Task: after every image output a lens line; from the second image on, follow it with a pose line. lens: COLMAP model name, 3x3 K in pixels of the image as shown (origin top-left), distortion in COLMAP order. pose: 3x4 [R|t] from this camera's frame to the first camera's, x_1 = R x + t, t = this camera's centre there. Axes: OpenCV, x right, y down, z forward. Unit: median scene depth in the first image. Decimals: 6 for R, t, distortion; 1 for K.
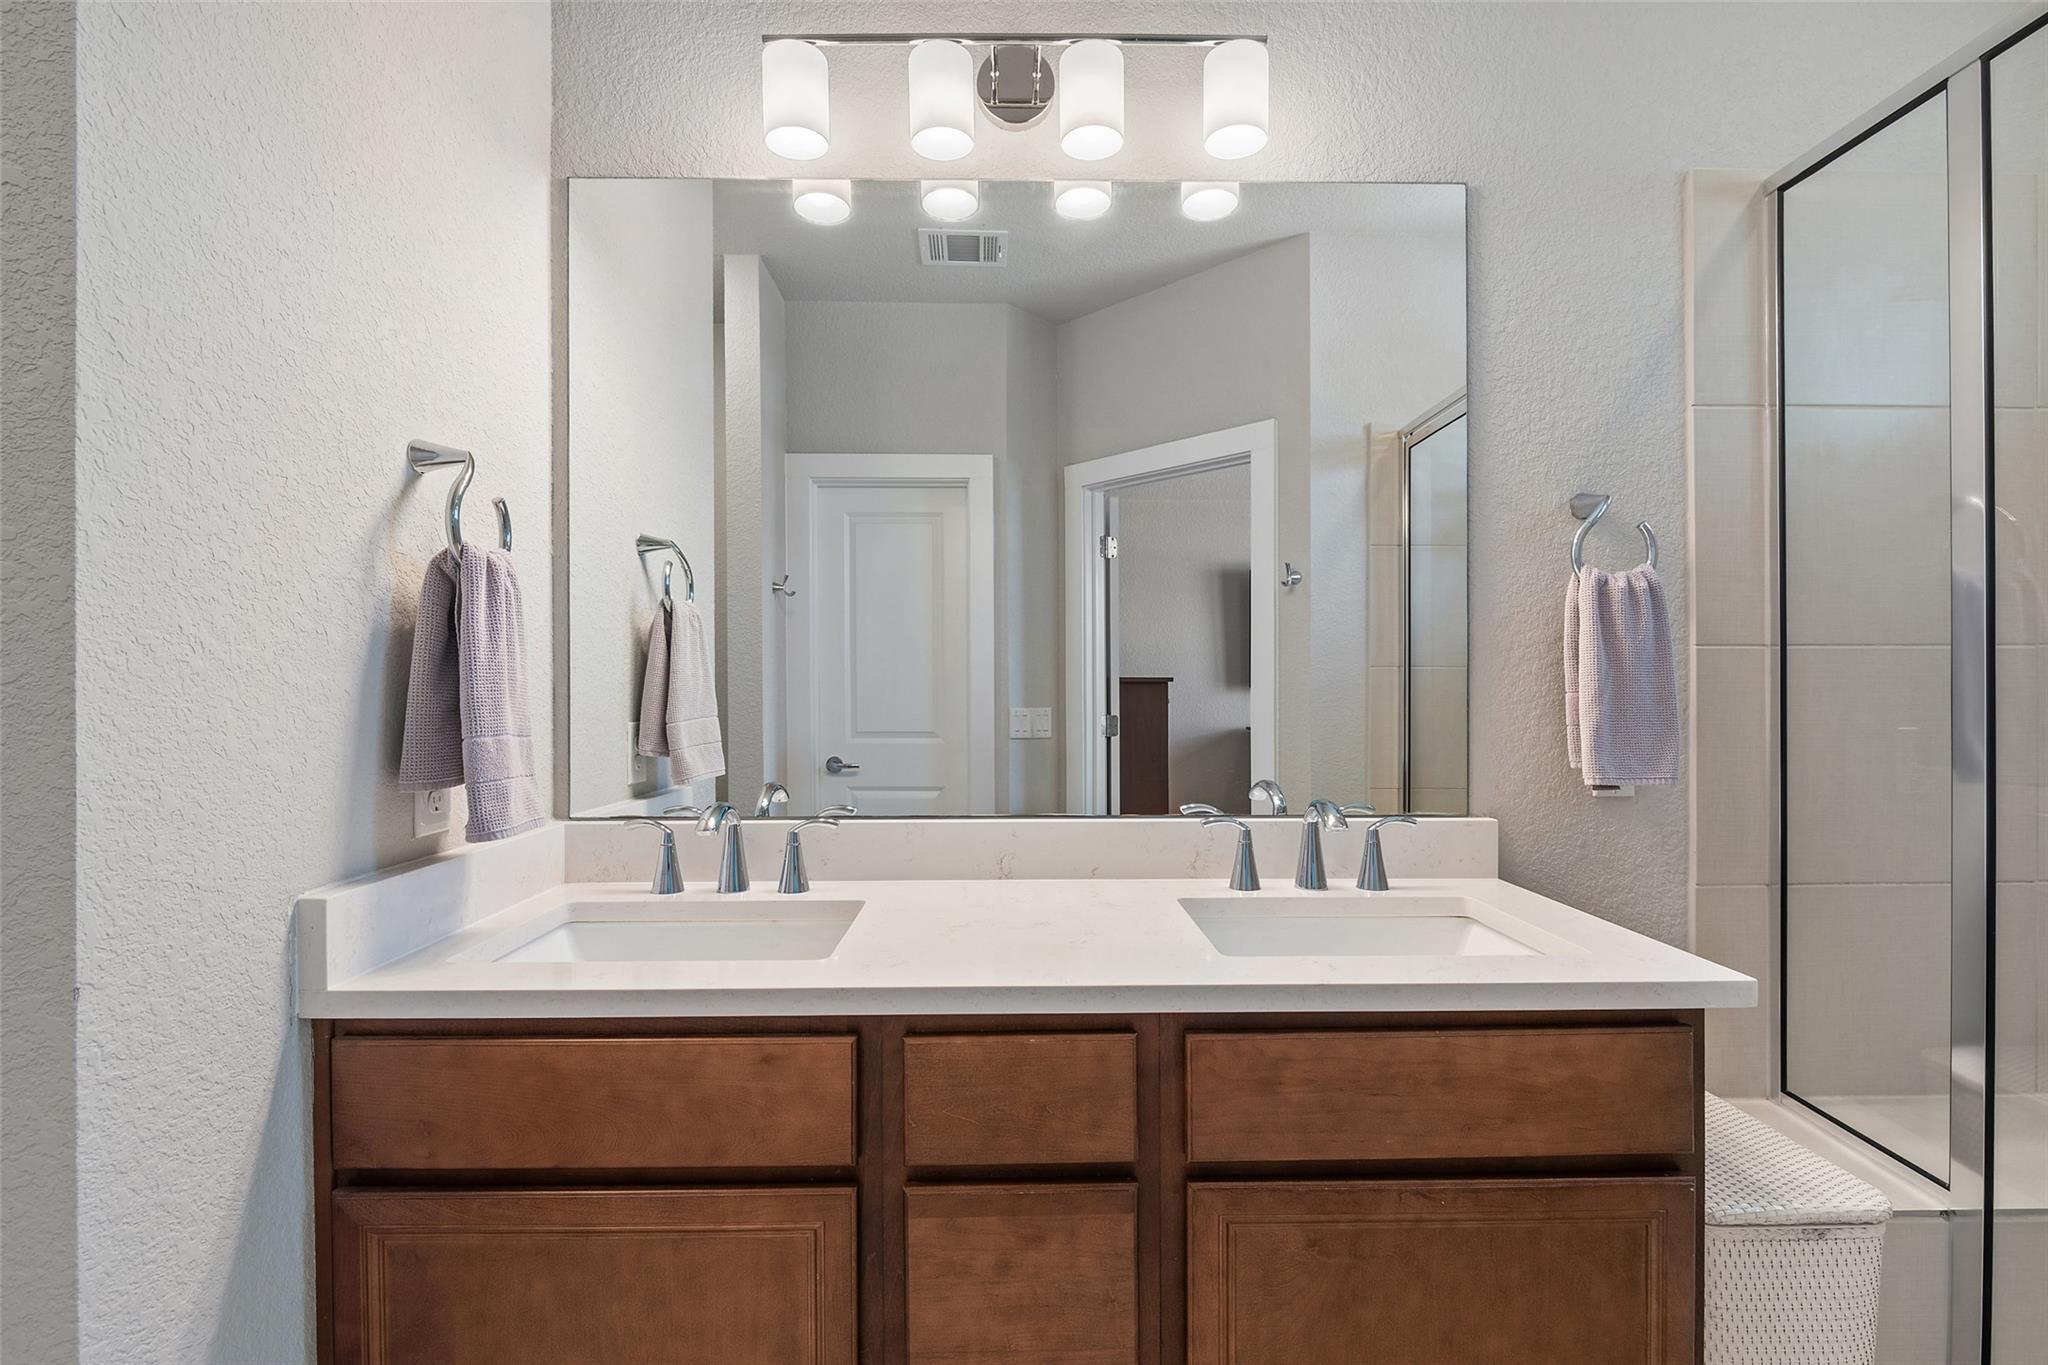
lens RADIAL K [[944.1, 0, 1027.5], [0, 944.1, 684.9], [0, 0, 1]] dist [0.001637, -0.005595]
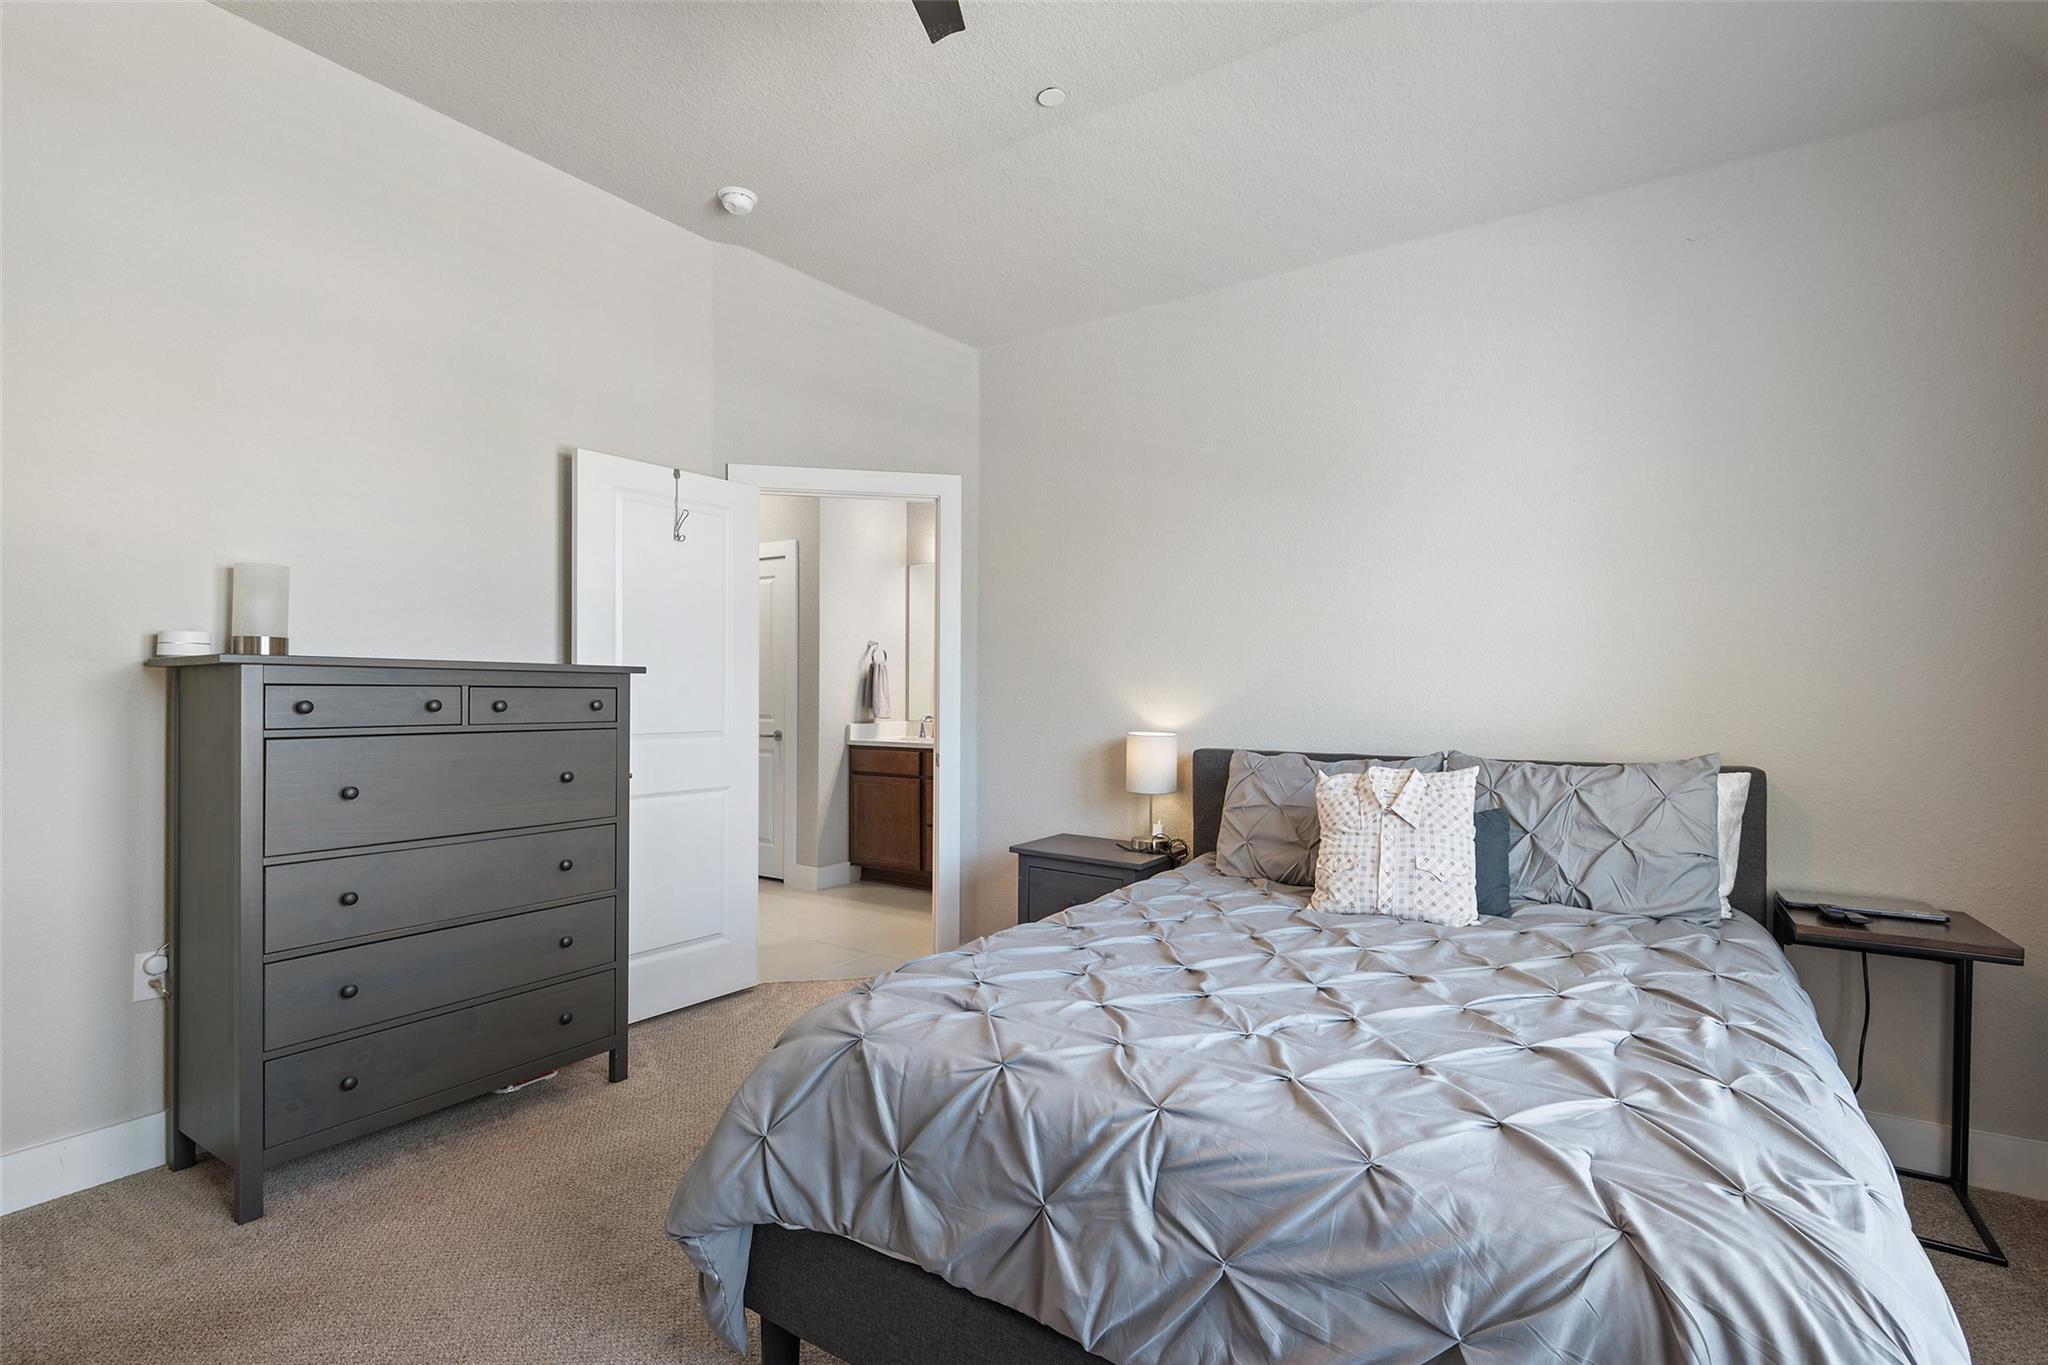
lens RADIAL K [[944.1, 0, 1024.0], [0, 944.1, 686.3], [0, 0, 1]] dist [0.001637, -0.005595]
pose [[0.823438, 0.005455, -0.567380, 3.454028], [-0.008804, 0.999956, -0.003162, -0.001497], [0.567338, 0.007599, 0.823450, -3.212078]]
